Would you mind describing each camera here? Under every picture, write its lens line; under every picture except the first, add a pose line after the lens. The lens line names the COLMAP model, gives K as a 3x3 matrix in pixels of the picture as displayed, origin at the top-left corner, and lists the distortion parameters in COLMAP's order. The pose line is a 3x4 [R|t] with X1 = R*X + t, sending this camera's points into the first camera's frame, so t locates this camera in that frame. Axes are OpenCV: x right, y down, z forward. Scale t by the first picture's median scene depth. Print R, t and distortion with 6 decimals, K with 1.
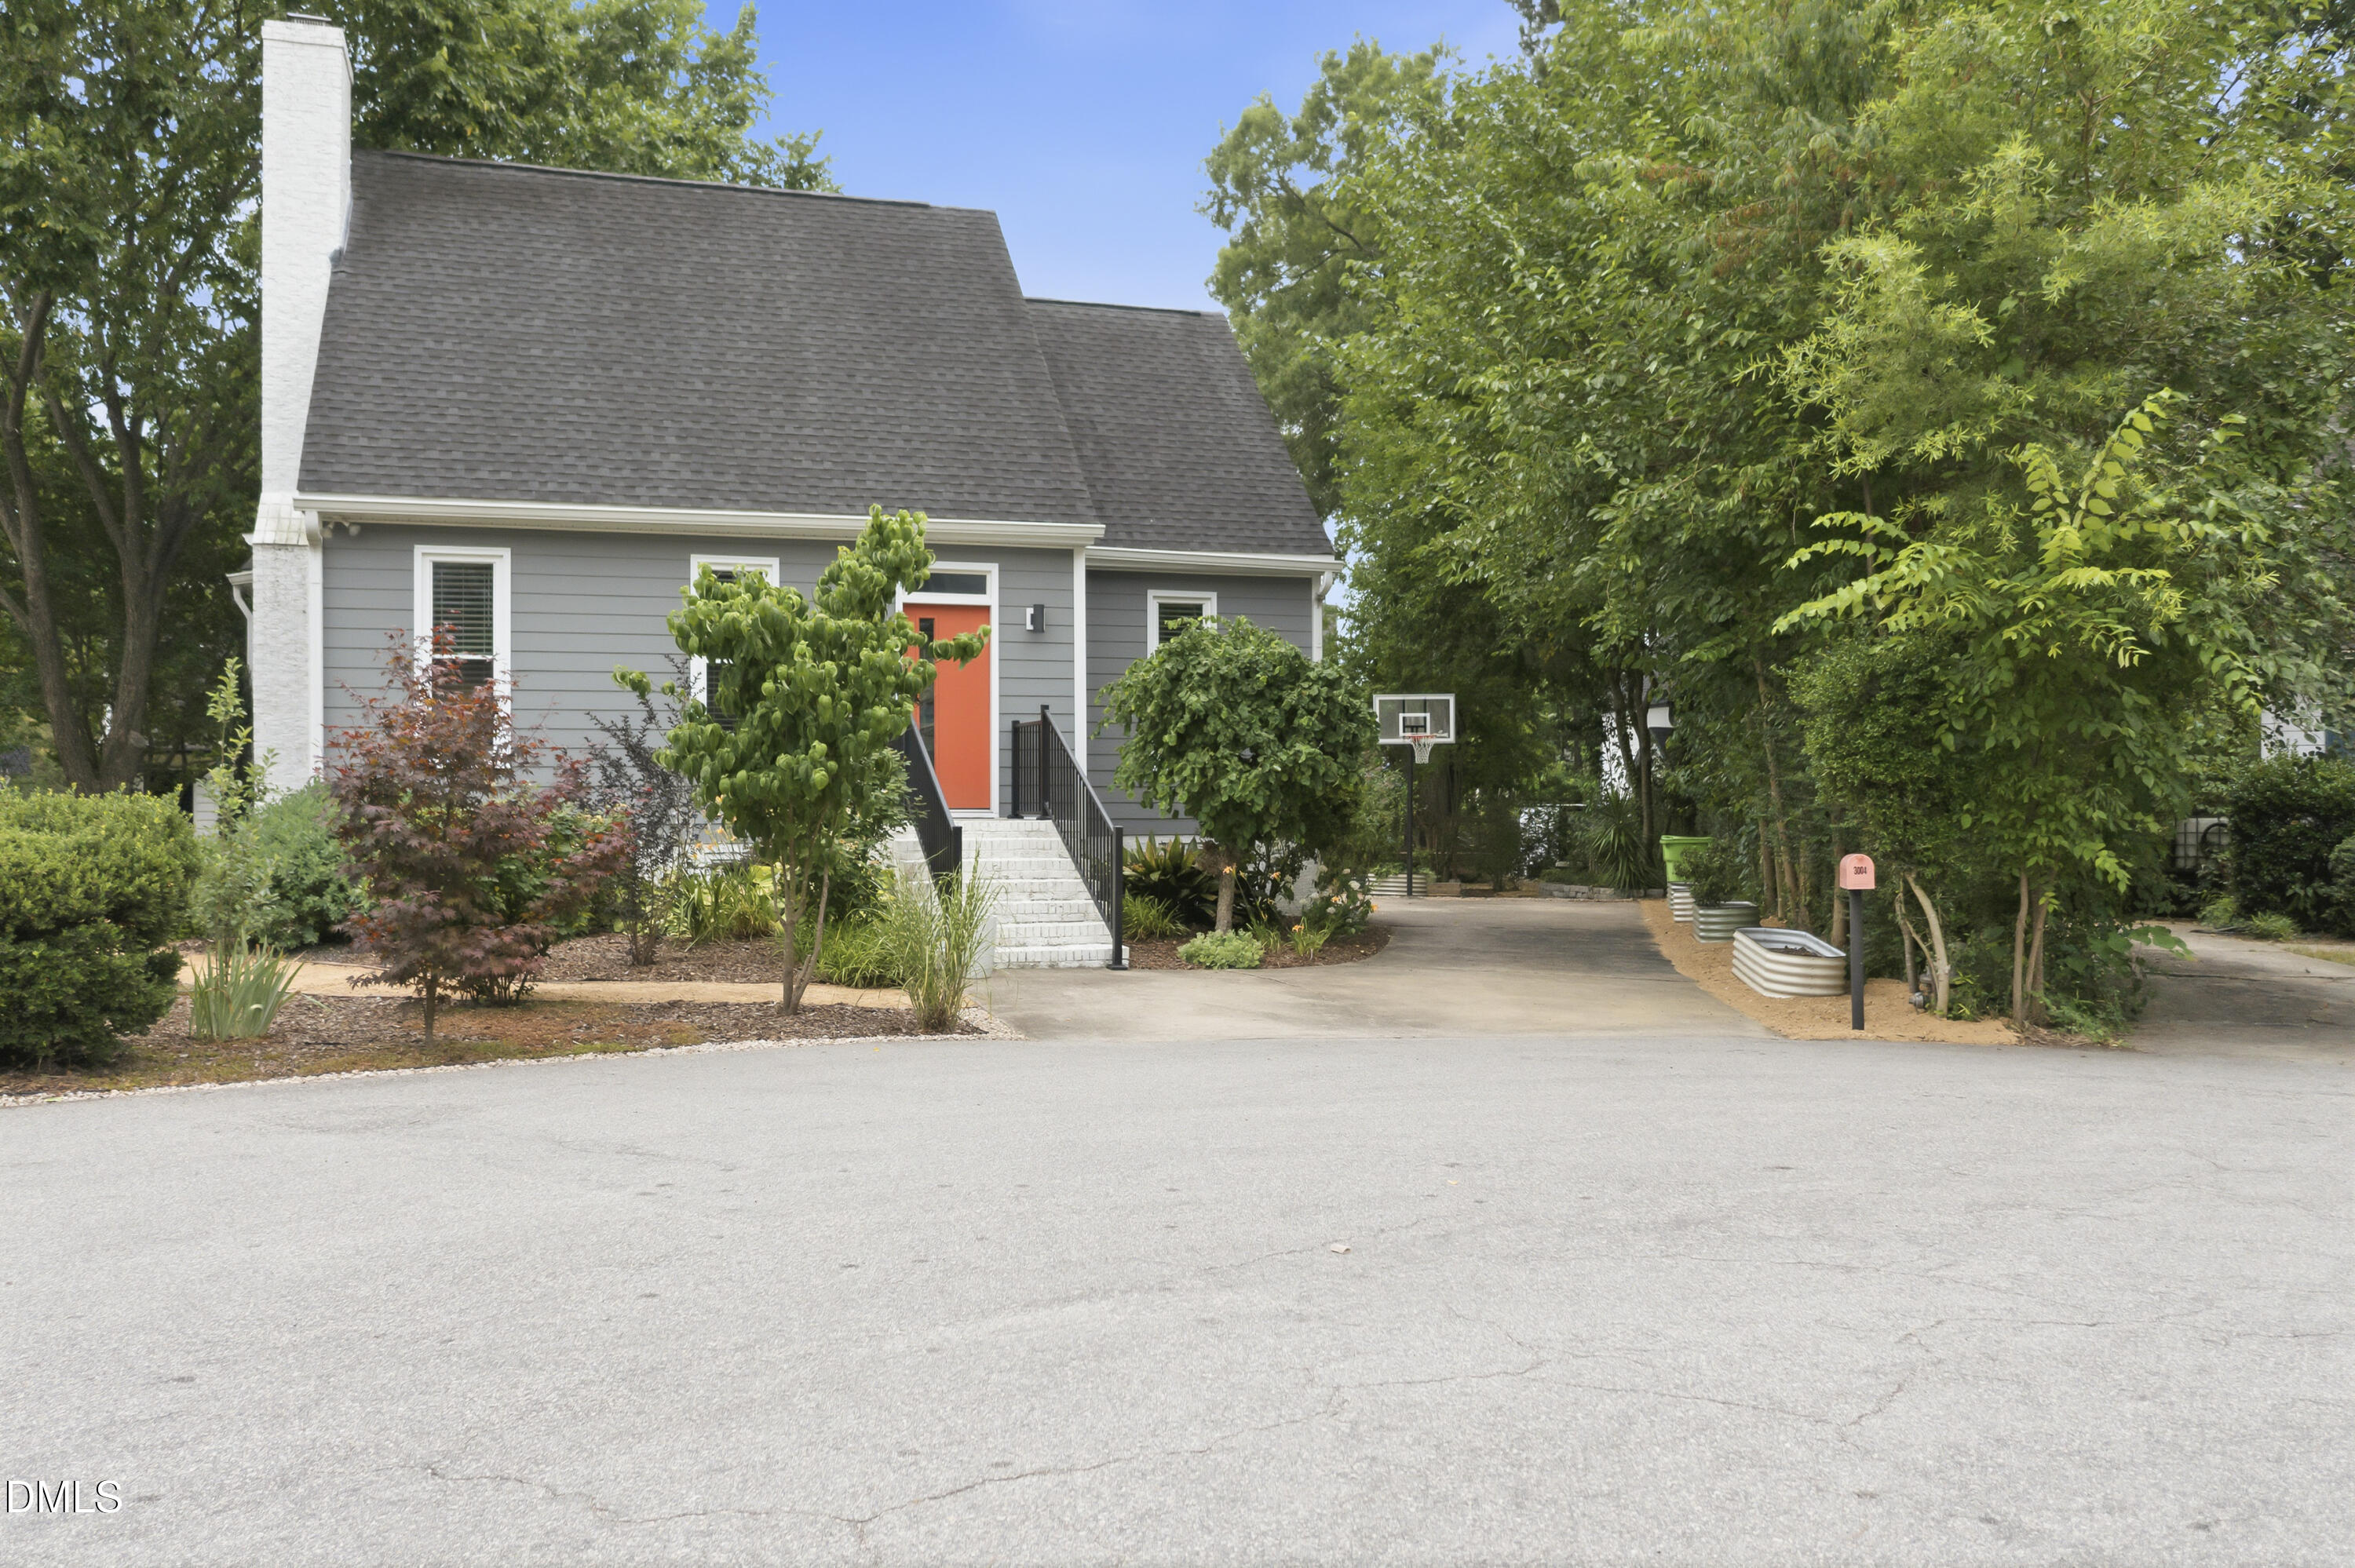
lens RADIAL K [[1877.8, 0, 1177.5], [0, 1877.8, 784.0], [0, 0, 1]] dist [-0.024413, 0.008118]
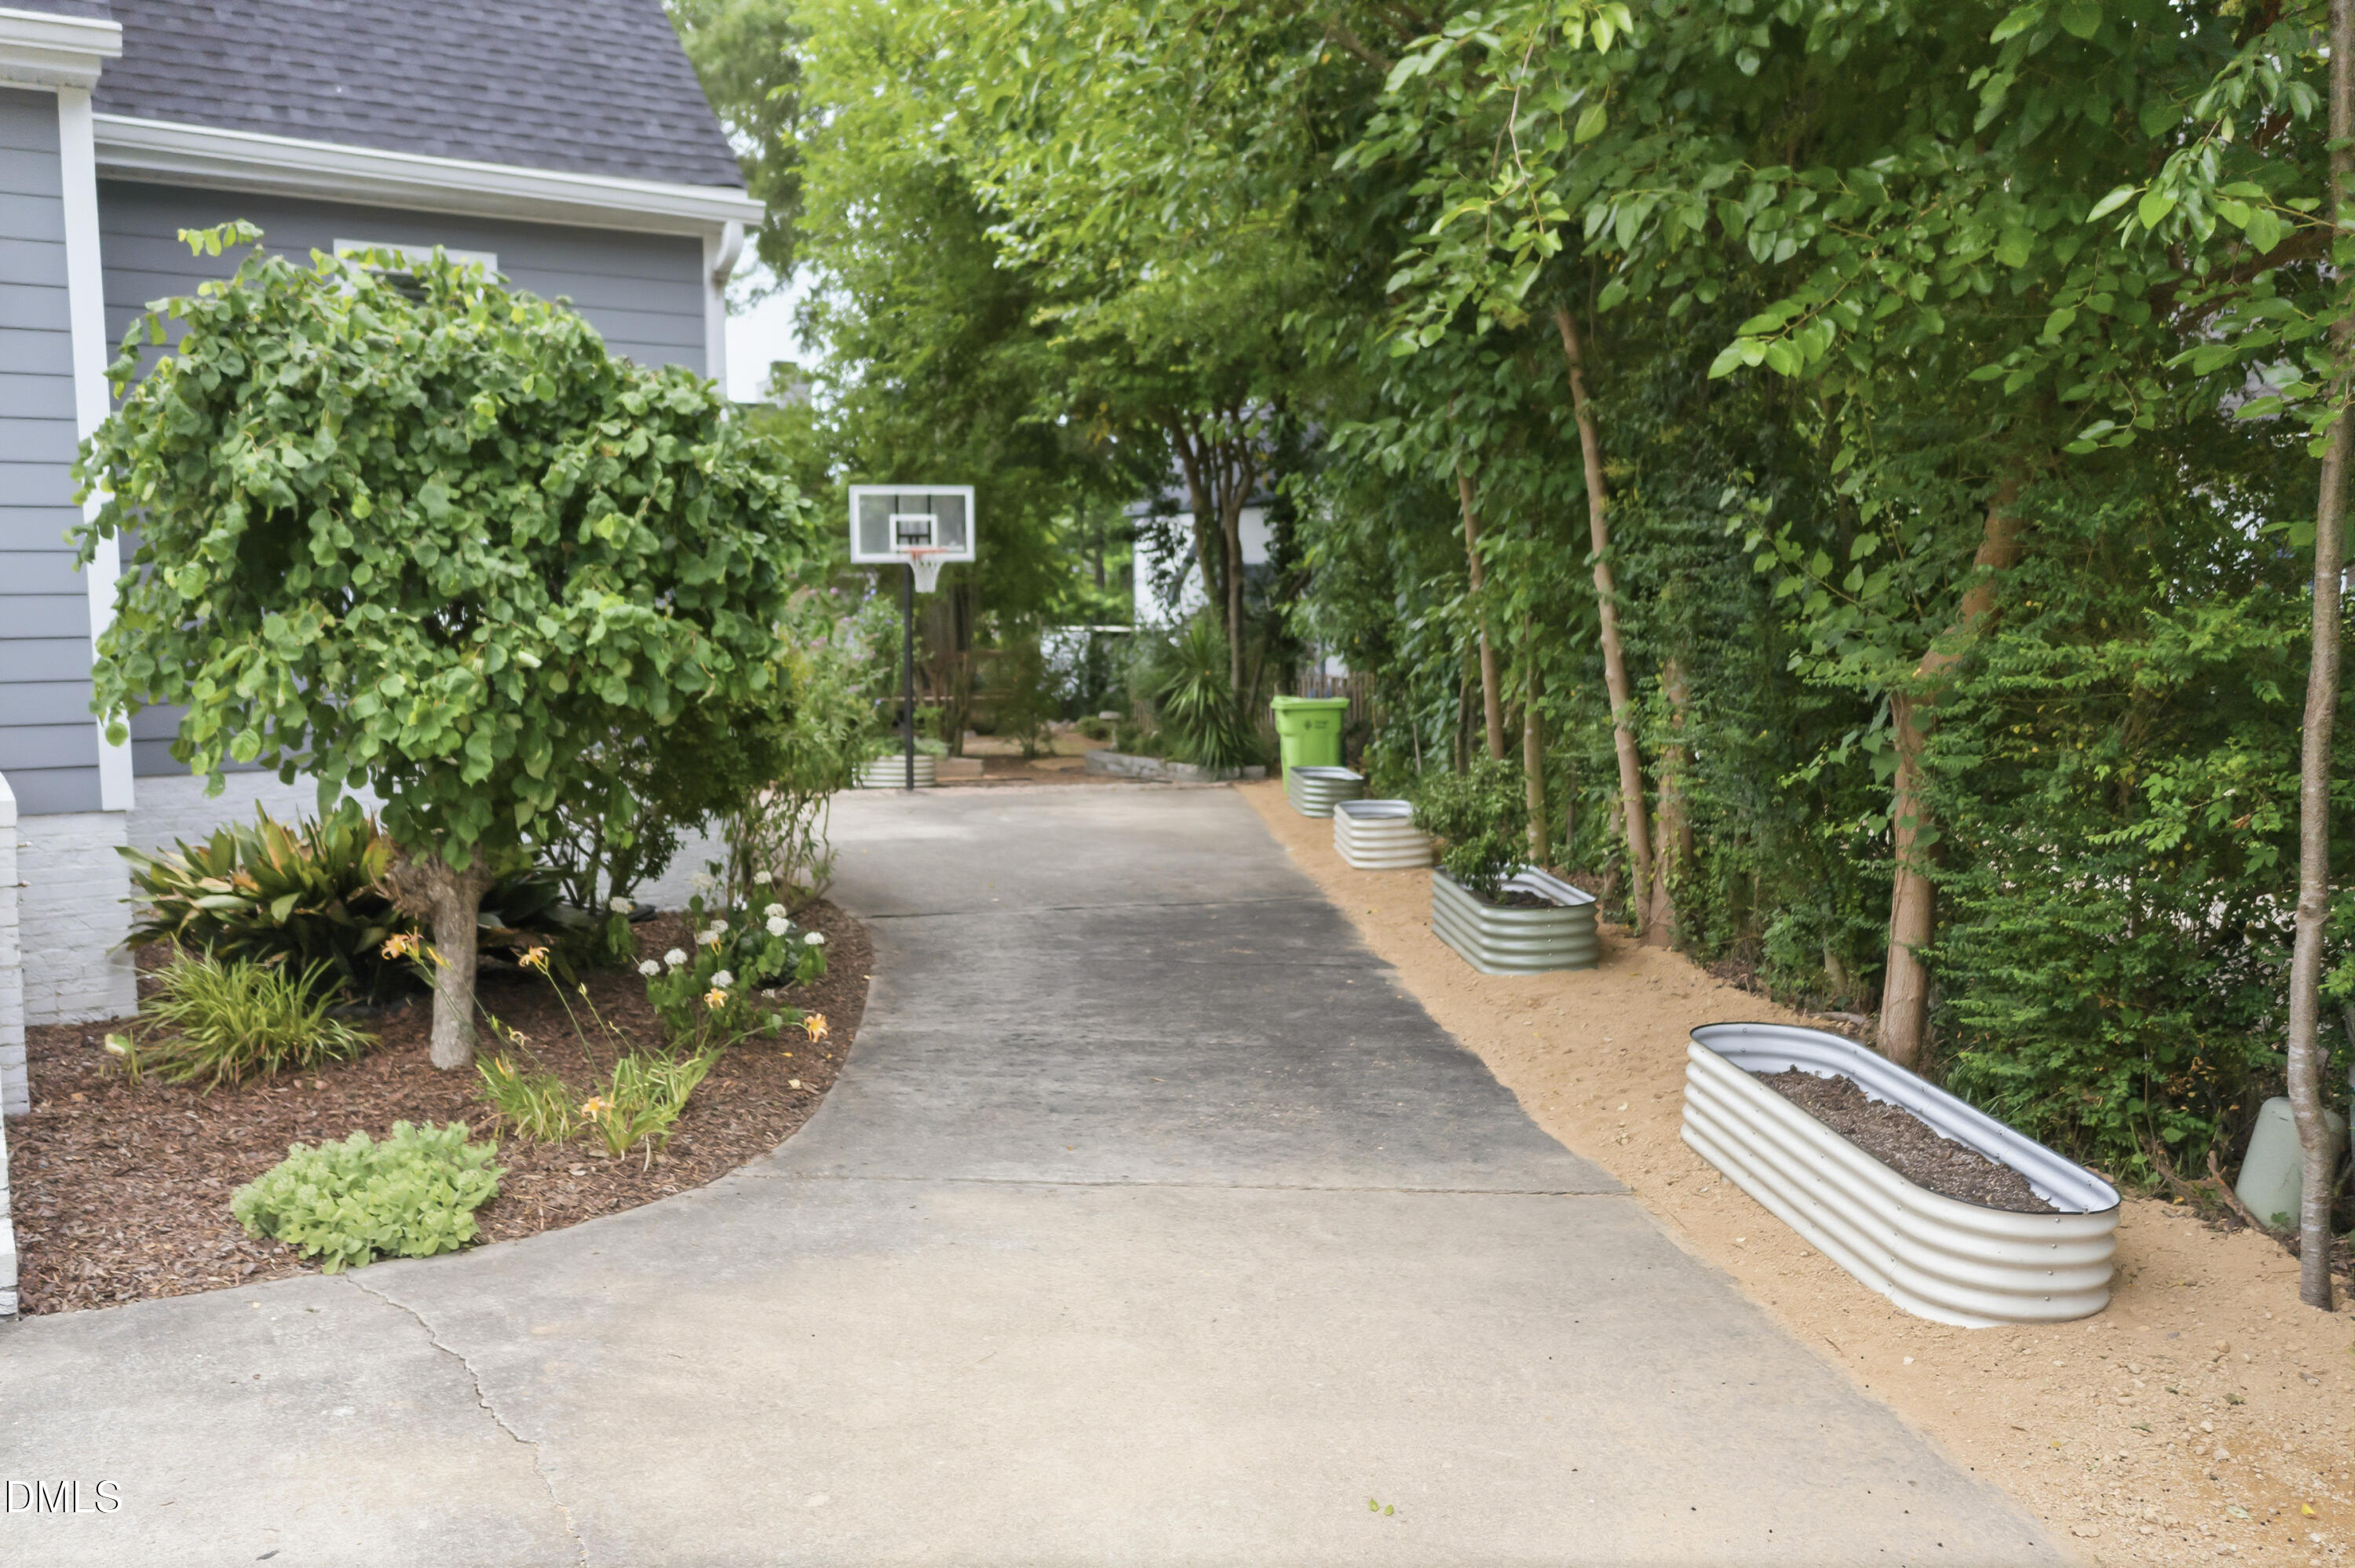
lens RADIAL K [[1877.8, 0, 1177.5], [0, 1877.8, 784.0], [0, 0, 1]] dist [-0.024413, 0.008118]
pose [[0.965423, -0.027042, 0.259282, 0.070899], [0.000268, 0.994708, 0.102745, -0.019300], [-0.260688, -0.099123, 0.960321, 0.558478]]
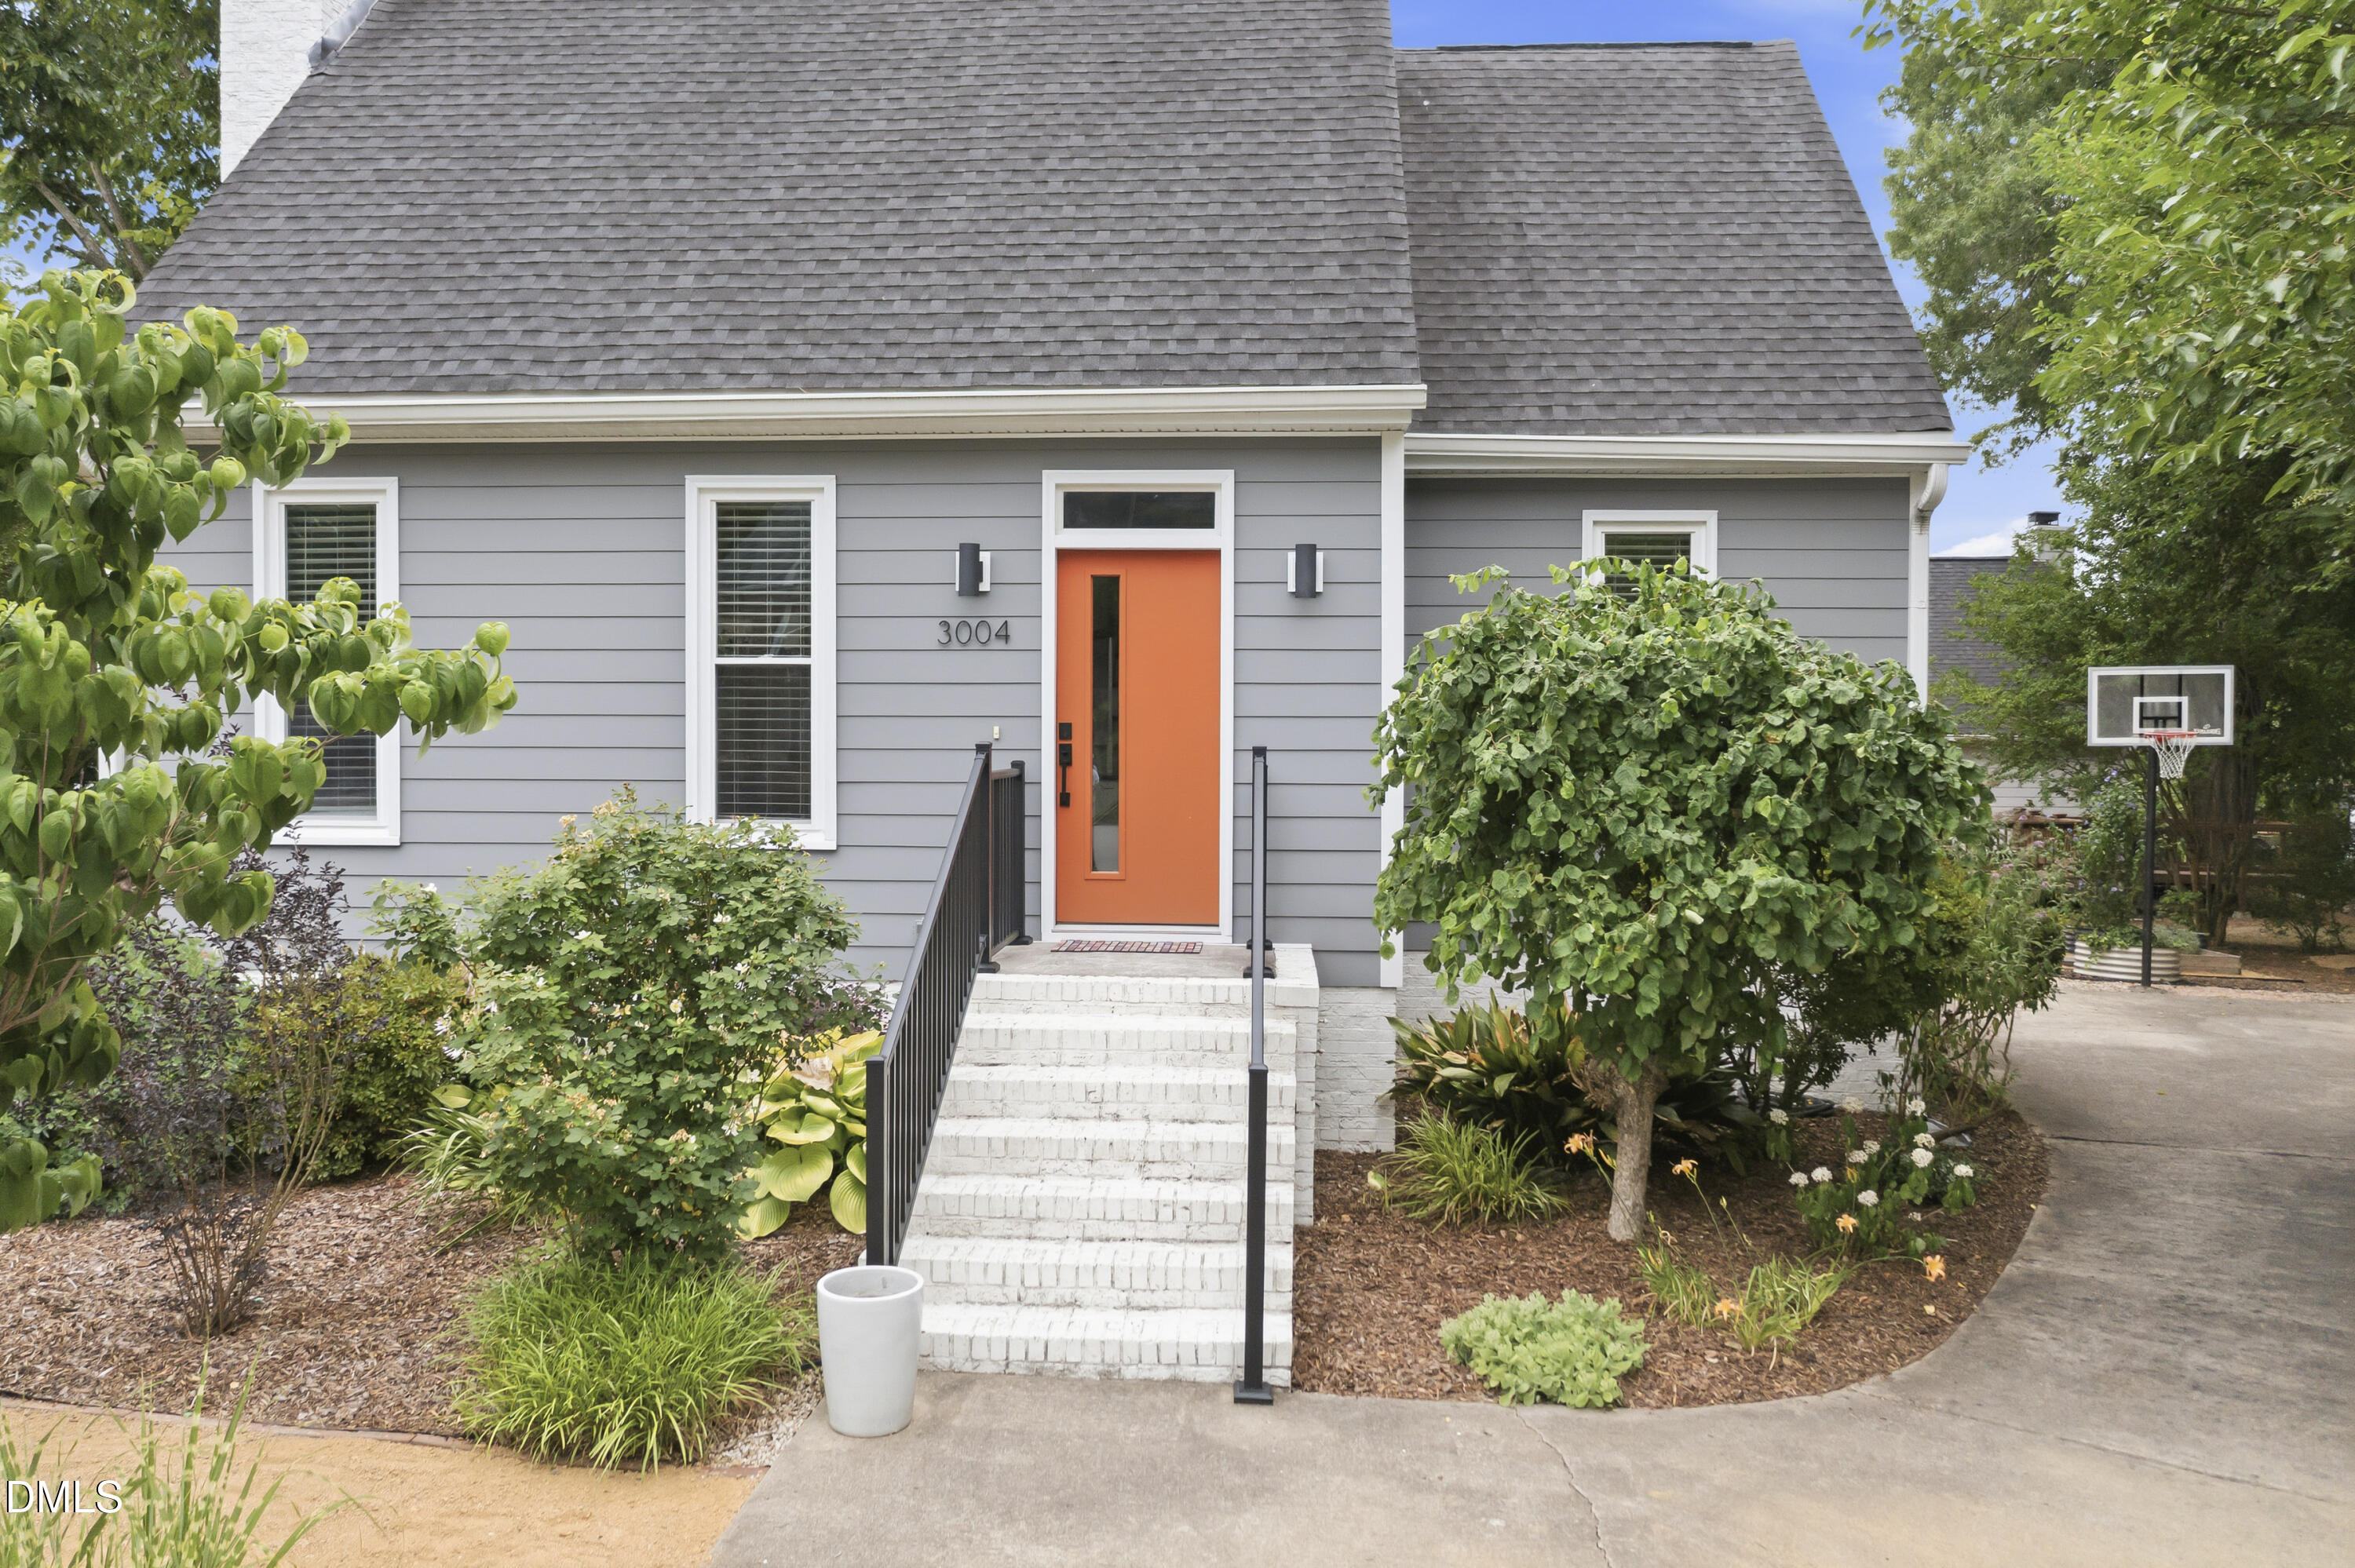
lens RADIAL K [[1869.0, 0, 1177.5], [0, 1869.0, 784.0], [0, 0, 1]] dist [-0.015818, -0.001667]
pose [[0.927488, 0.018066, -0.373416, 0.091280], [-0.005720, 0.999400, 0.034146, -0.046891], [0.373809, -0.029534, 0.927035, 0.506645]]
